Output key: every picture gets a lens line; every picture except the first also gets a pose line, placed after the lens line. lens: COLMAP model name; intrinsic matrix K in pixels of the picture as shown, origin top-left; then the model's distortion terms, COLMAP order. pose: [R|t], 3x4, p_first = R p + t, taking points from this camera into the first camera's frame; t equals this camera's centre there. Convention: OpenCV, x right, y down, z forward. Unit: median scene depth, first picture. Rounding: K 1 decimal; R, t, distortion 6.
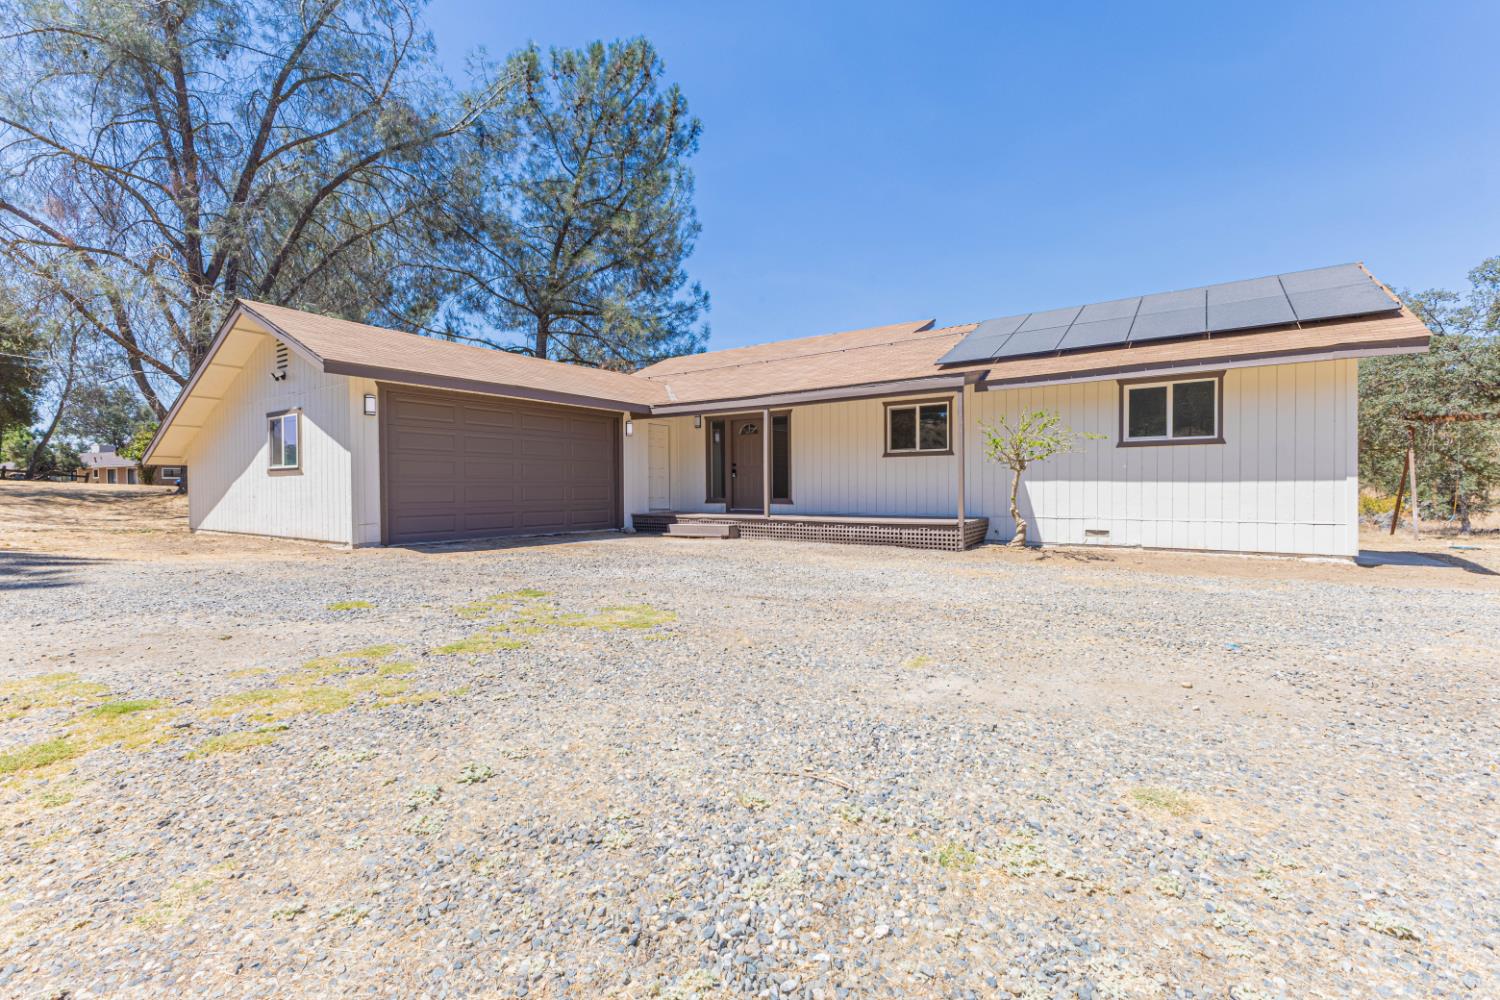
lens RADIAL K [[644.8, 0, 754.6], [0, 644.8, 497.7], [0, 0, 1]] dist [0.008227, -0.000763]
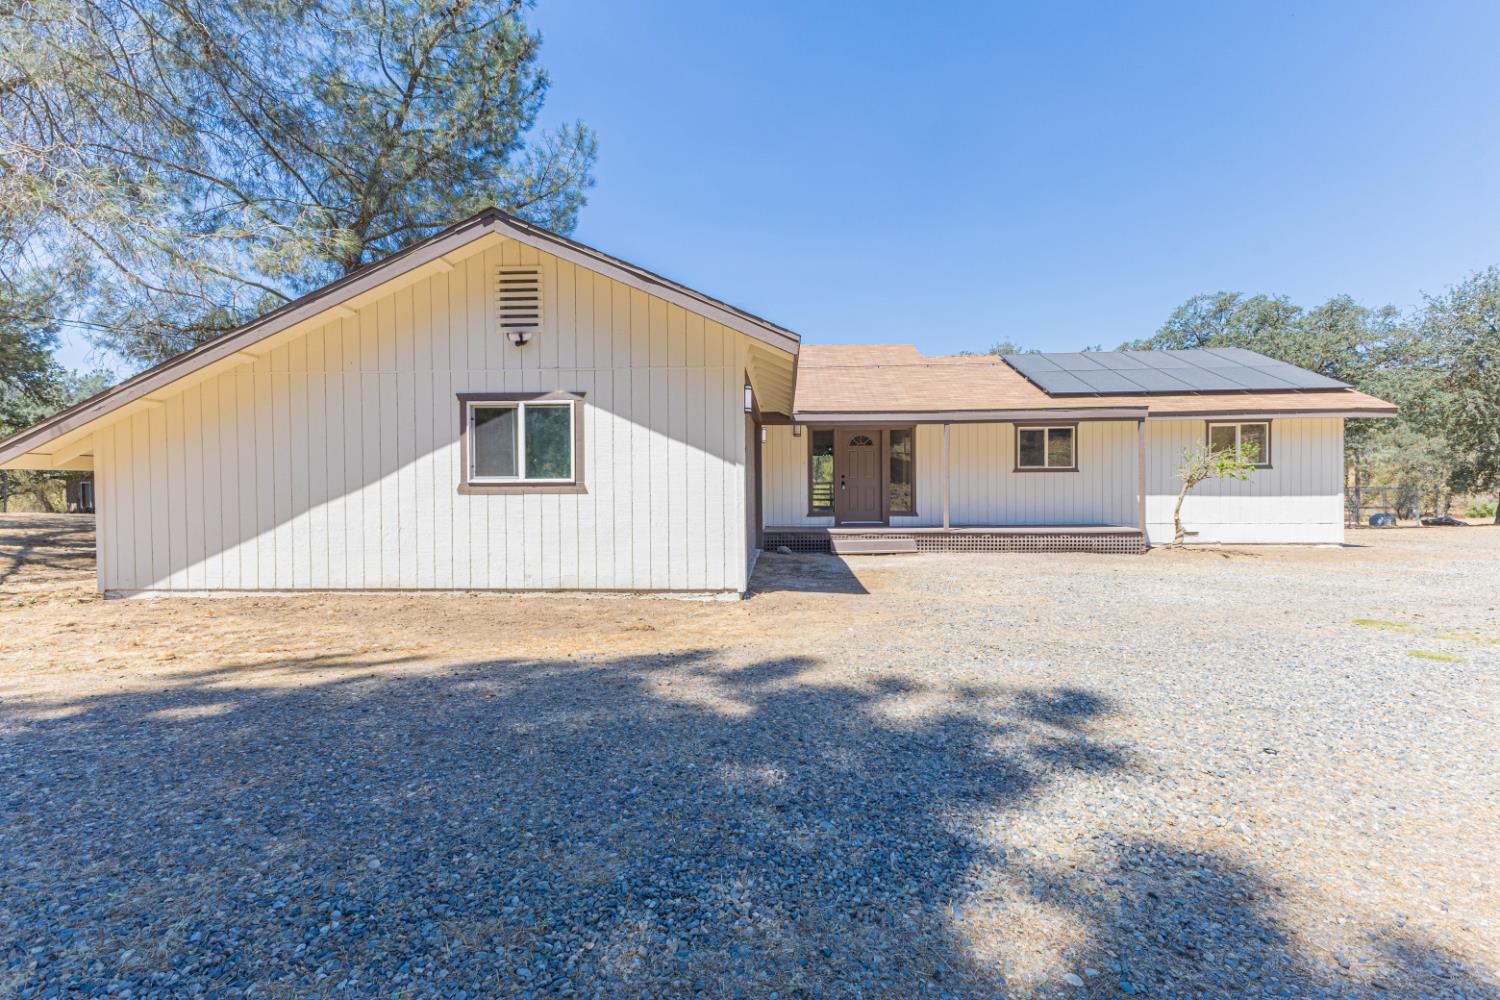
lens RADIAL K [[644.8, 0, 752.3], [0, 644.8, 498.6], [0, 0, 1]] dist [0.008227, -0.000763]
pose [[0.857257, -0.008226, 0.514823, -0.794676], [0.008411, 0.999963, 0.001972, -0.025020], [-0.514820, 0.002640, 0.857294, 0.293510]]
